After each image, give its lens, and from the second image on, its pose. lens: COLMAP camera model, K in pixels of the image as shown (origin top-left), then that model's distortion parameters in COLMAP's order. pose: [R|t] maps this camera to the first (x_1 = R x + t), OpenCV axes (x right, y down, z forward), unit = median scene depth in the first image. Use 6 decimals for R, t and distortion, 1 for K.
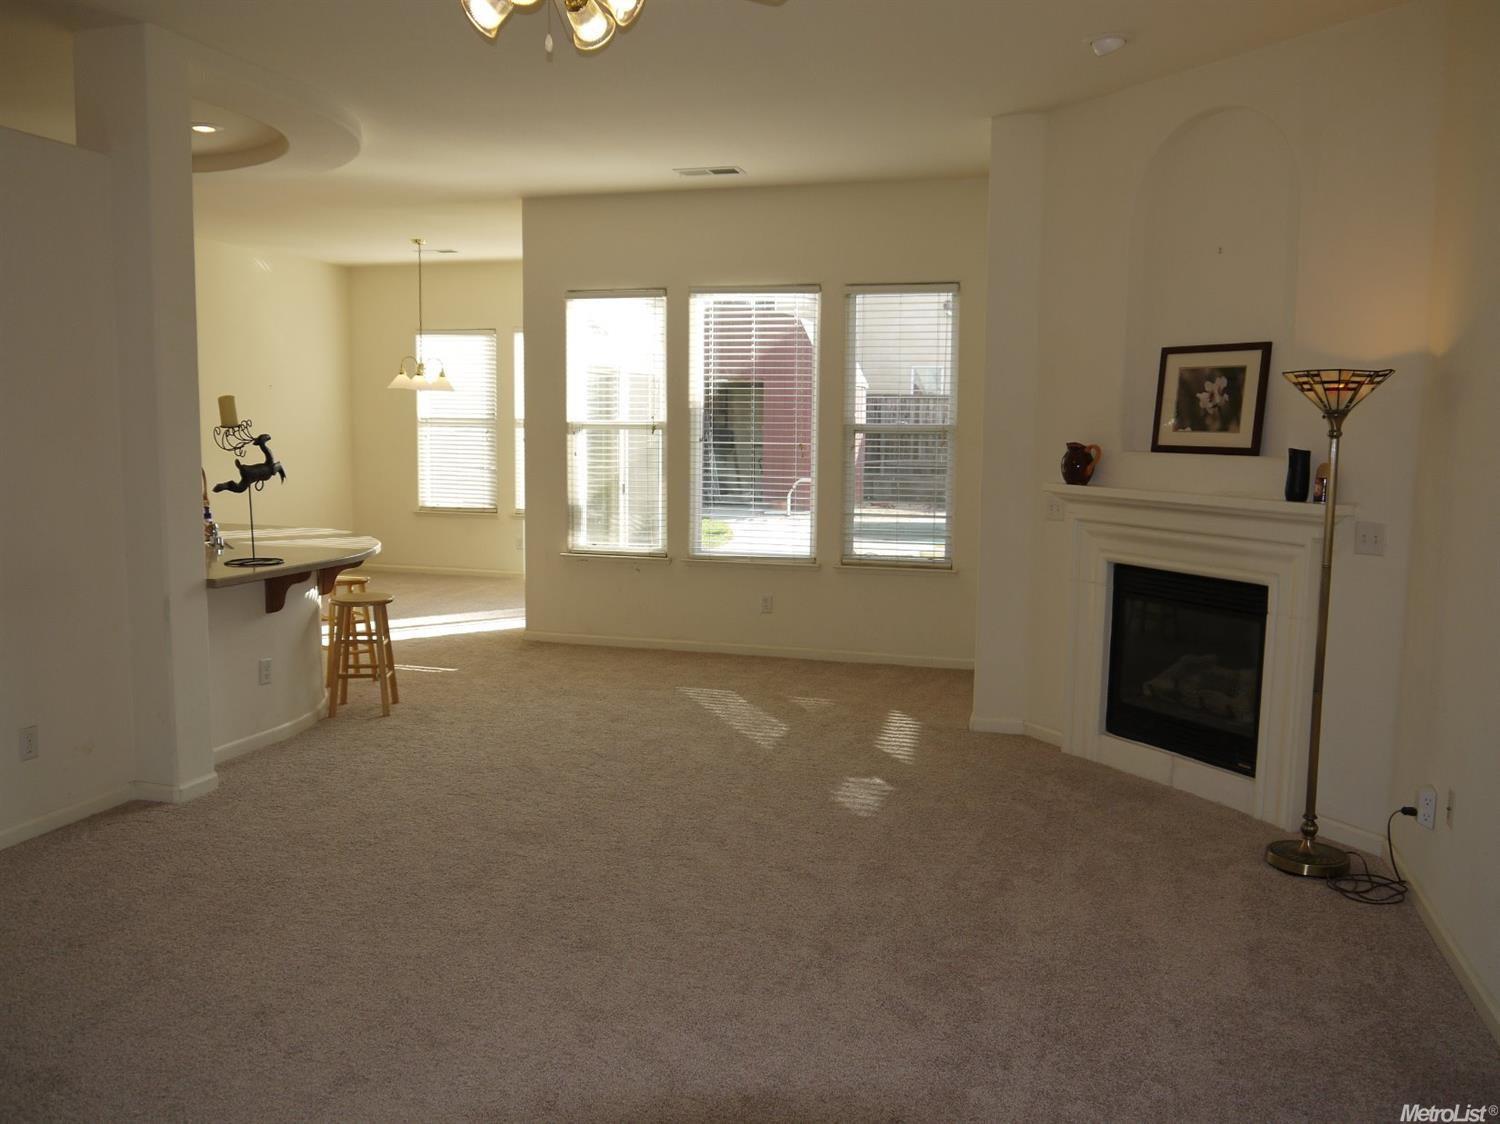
lens RADIAL K [[1222.9, 0, 750.0], [0, 1222.9, 562.0], [0, 0, 1]] dist [0.089927, 0.002435]
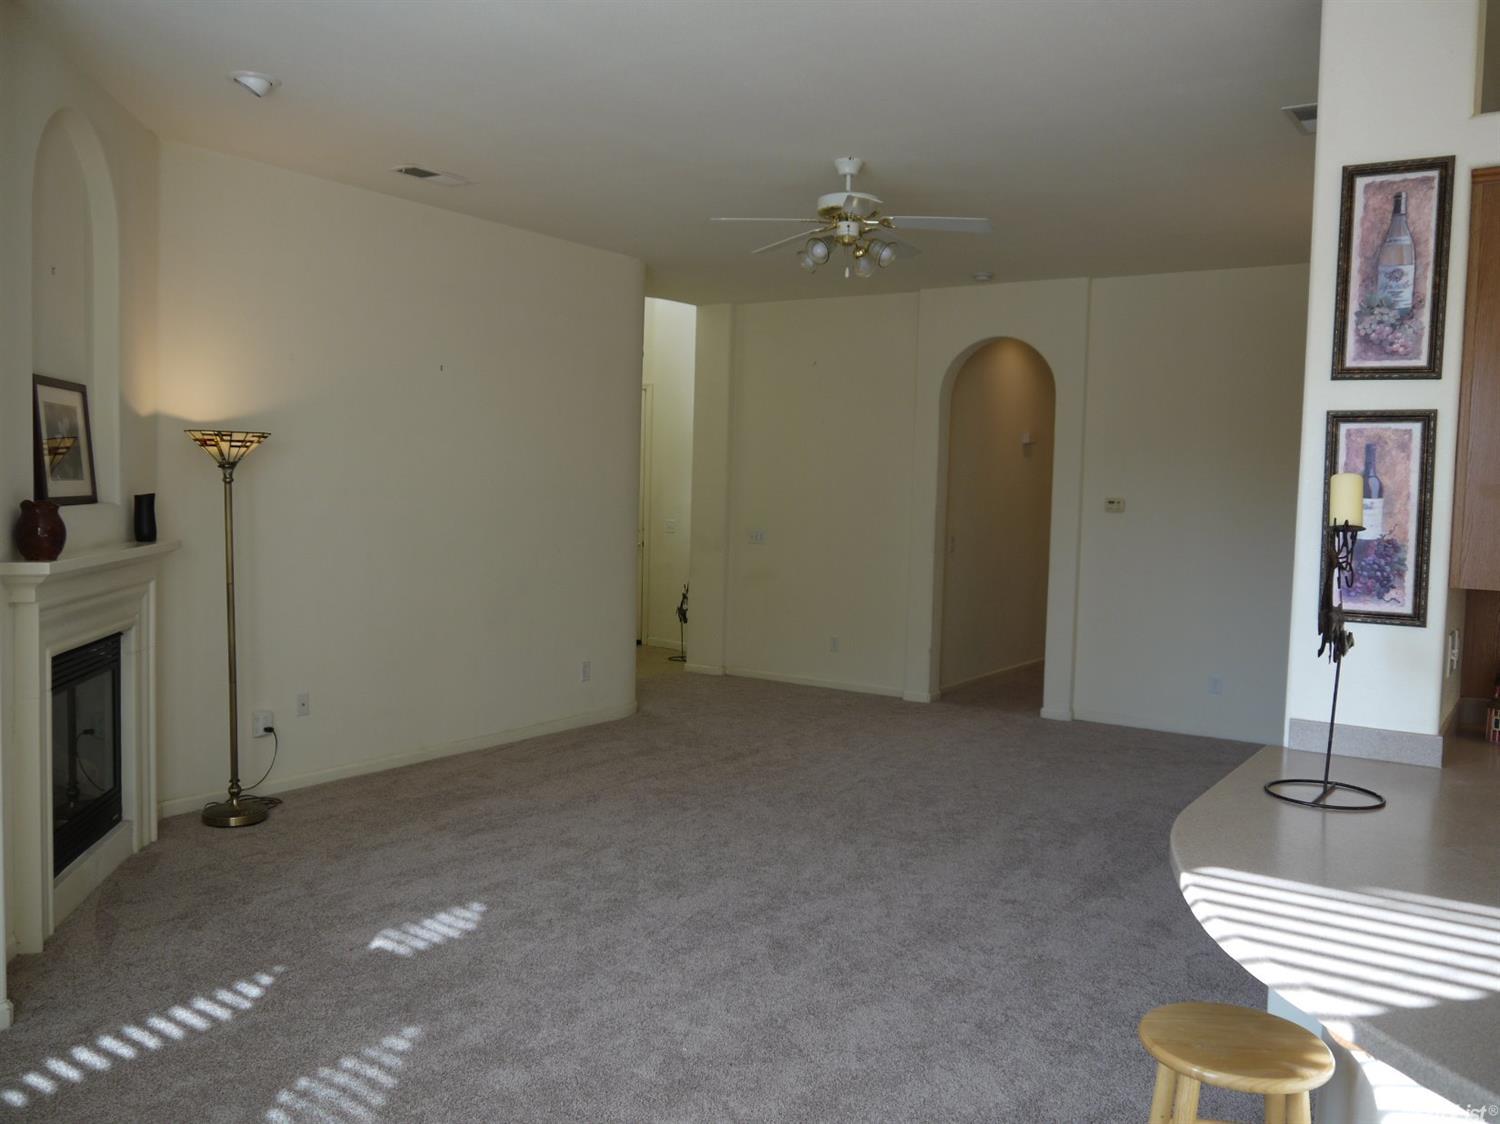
lens RADIAL K [[1252.2, 0, 752.8], [0, 1252.2, 558.0], [0, 0, 1]] dist [-0.035427, 0.011786]
pose [[-0.952319, -0.052366, 0.300576, -0.388674], [0.000255, 0.985024, 0.172417, -0.221640], [-0.305104, 0.164273, -0.938044, 1.853649]]
